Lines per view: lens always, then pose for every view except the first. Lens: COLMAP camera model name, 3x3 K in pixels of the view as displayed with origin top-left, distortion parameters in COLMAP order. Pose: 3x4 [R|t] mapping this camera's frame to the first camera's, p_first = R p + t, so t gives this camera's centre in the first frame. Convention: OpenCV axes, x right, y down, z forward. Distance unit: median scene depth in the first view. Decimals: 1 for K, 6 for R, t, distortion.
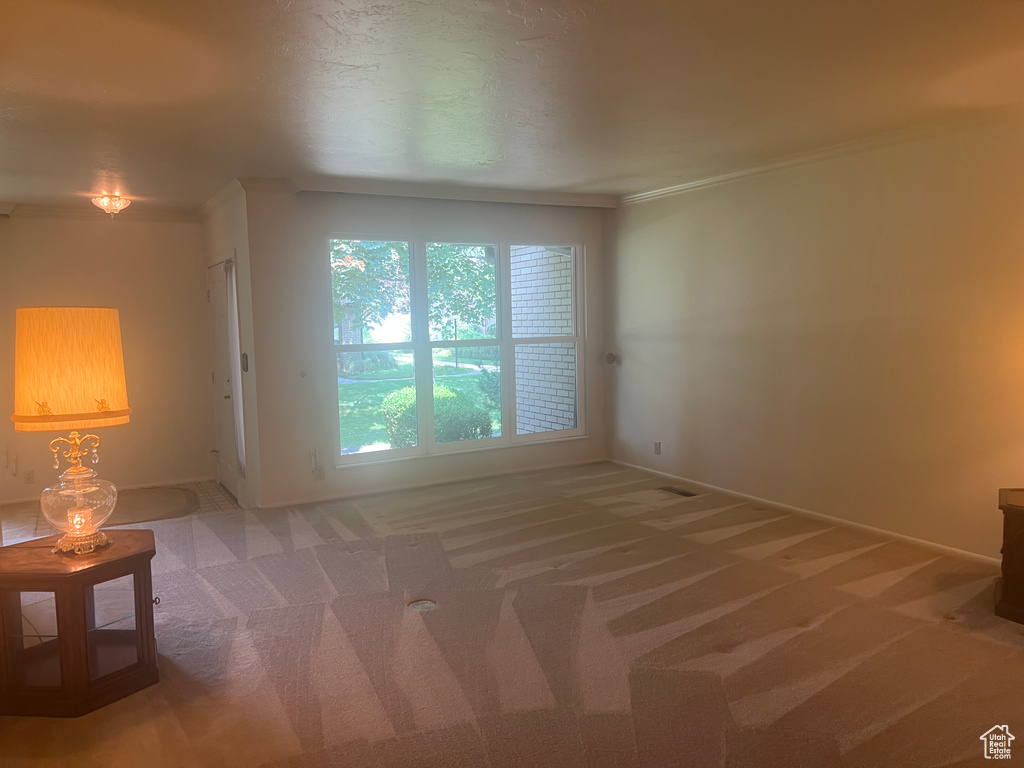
lens RADIAL K [[772.1, 0, 510.1], [0, 772.1, 383.3], [0, 0, 1]] dist [0.077455, -0.094201]
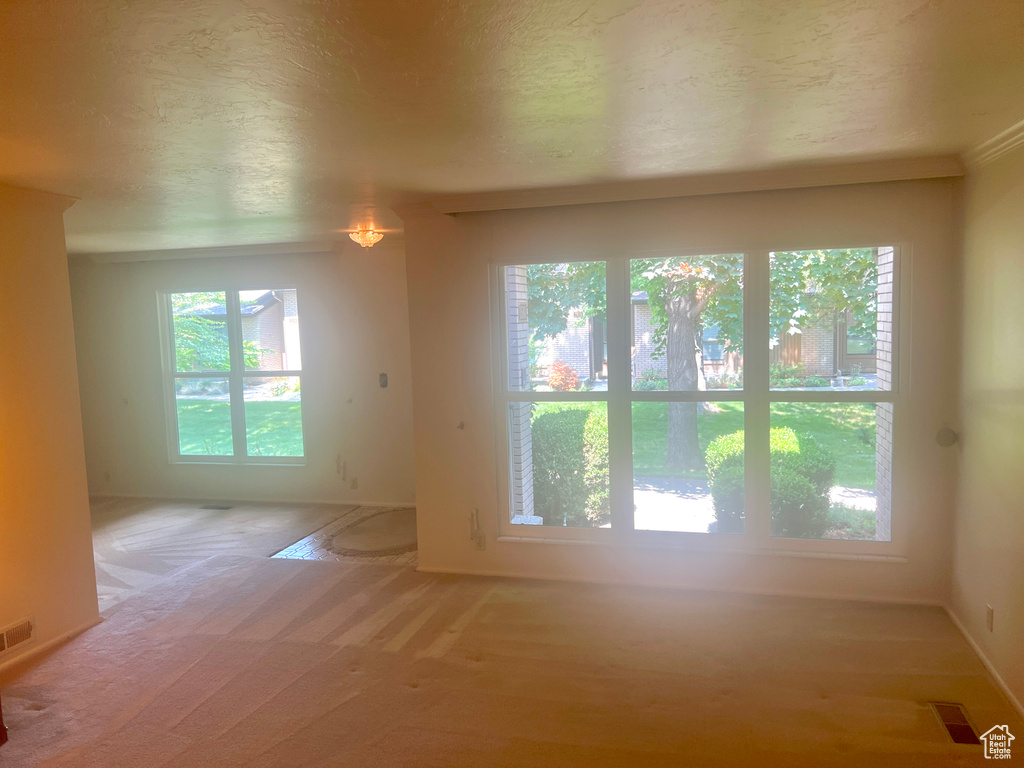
lens RADIAL K [[772.1, 0, 510.1], [0, 772.1, 383.3], [0, 0, 1]] dist [0.077455, -0.094201]
pose [[0.715805, 0.071032, -0.694678, 0.363158], [-0.052841, 0.997470, 0.047545, -0.102037], [0.696298, 0.002674, 0.717747, 0.419835]]
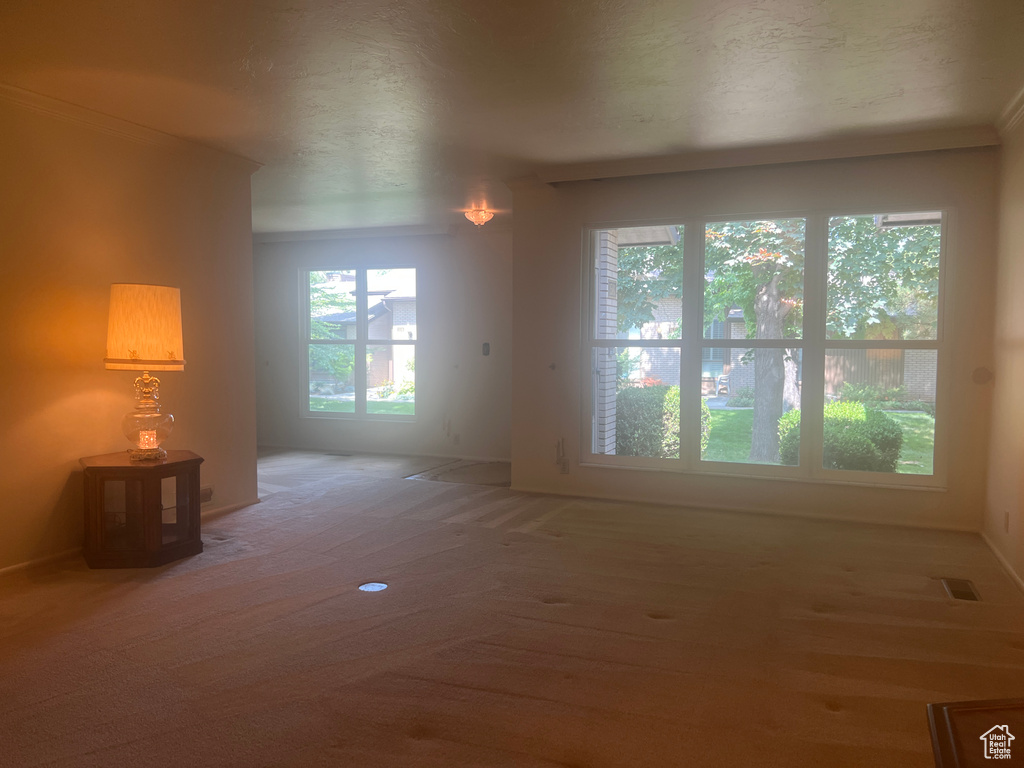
lens RADIAL K [[772.1, 0, 510.1], [0, 772.1, 383.3], [0, 0, 1]] dist [0.077455, -0.094201]
pose [[0.622391, 0.072779, -0.779315, 0.483199], [-0.092548, 0.995526, 0.019058, -0.003182], [0.777216, 0.060263, 0.626342, 0.325450]]
